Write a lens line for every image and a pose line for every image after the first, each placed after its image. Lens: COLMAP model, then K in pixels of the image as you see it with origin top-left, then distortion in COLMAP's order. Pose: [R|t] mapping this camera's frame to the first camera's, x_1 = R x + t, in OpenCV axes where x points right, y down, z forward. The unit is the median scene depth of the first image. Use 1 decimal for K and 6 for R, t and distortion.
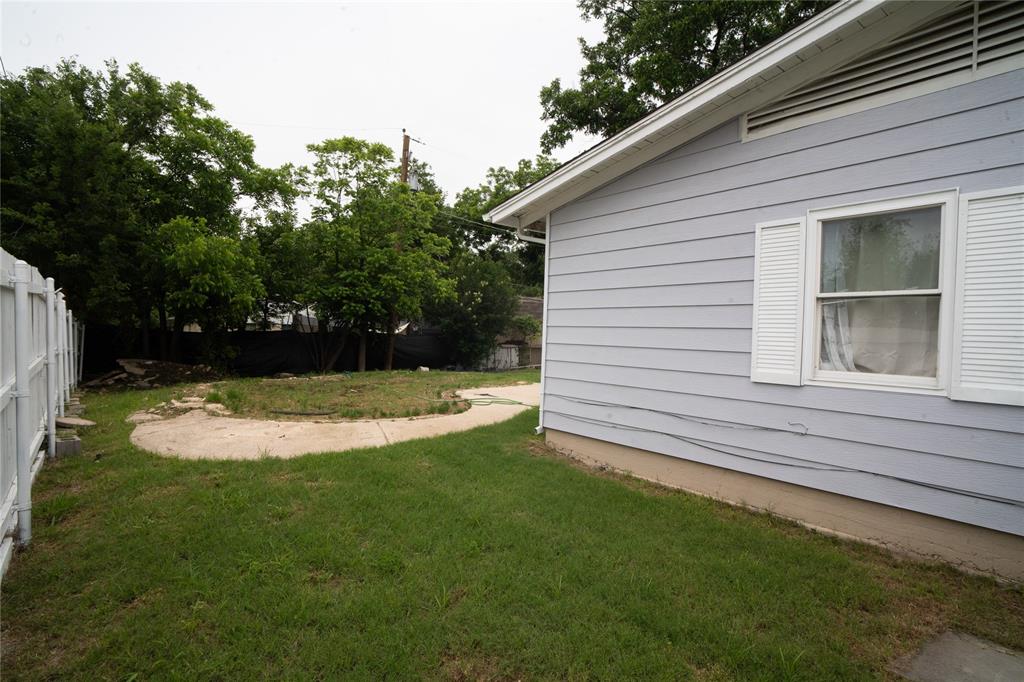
lens RADIAL K [[539.1, 0, 512.0], [0, 539.1, 341.0], [0, 0, 1]] dist [-0.052286, 0.028854]
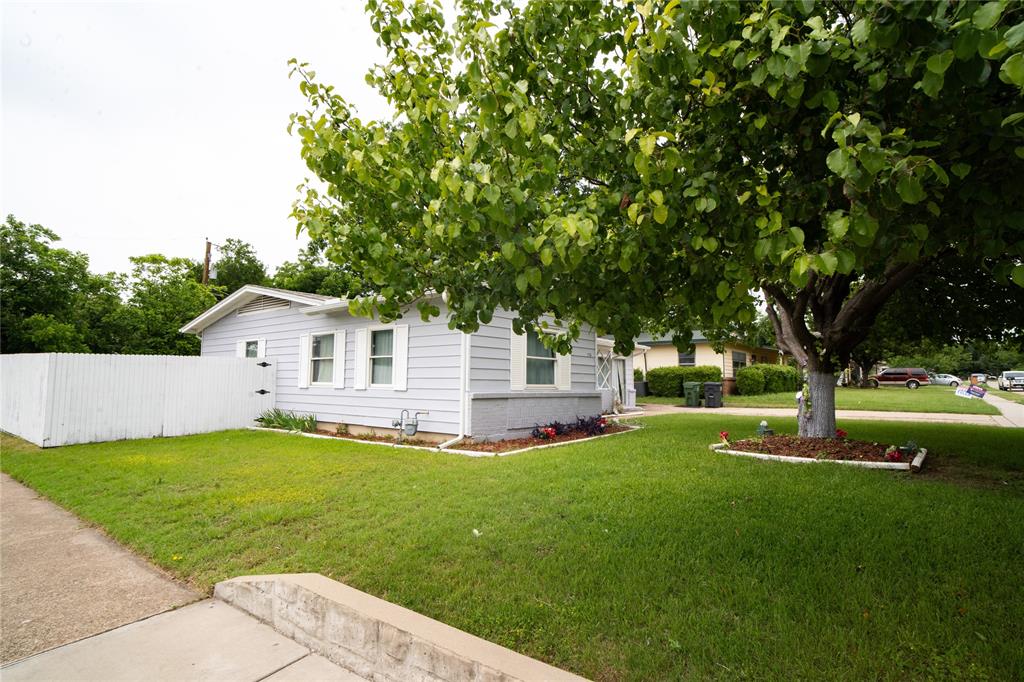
lens RADIAL K [[539.1, 0, 512.0], [0, 539.1, 341.0], [0, 0, 1]] dist [-0.052286, 0.028854]
pose [[0.977576, -0.005090, 0.210523, 0.256098], [0.022248, 0.996609, -0.079212, 0.016258], [-0.209406, 0.082120, 0.974374, -0.478148]]
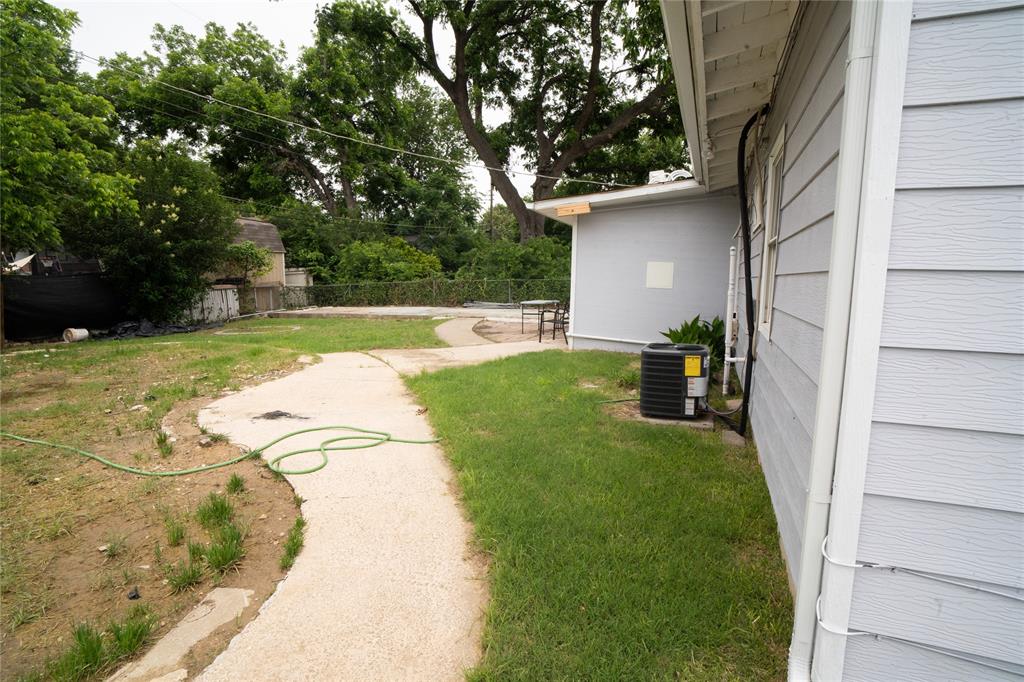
lens RADIAL K [[539.1, 0, 512.0], [0, 539.1, 341.0], [0, 0, 1]] dist [-0.052286, 0.028854]
pose [[0.857064, -0.089440, 0.507388, -0.040450], [0.021945, 0.990260, 0.137490, -0.007541], [-0.514743, -0.106703, 0.850679, 0.212599]]
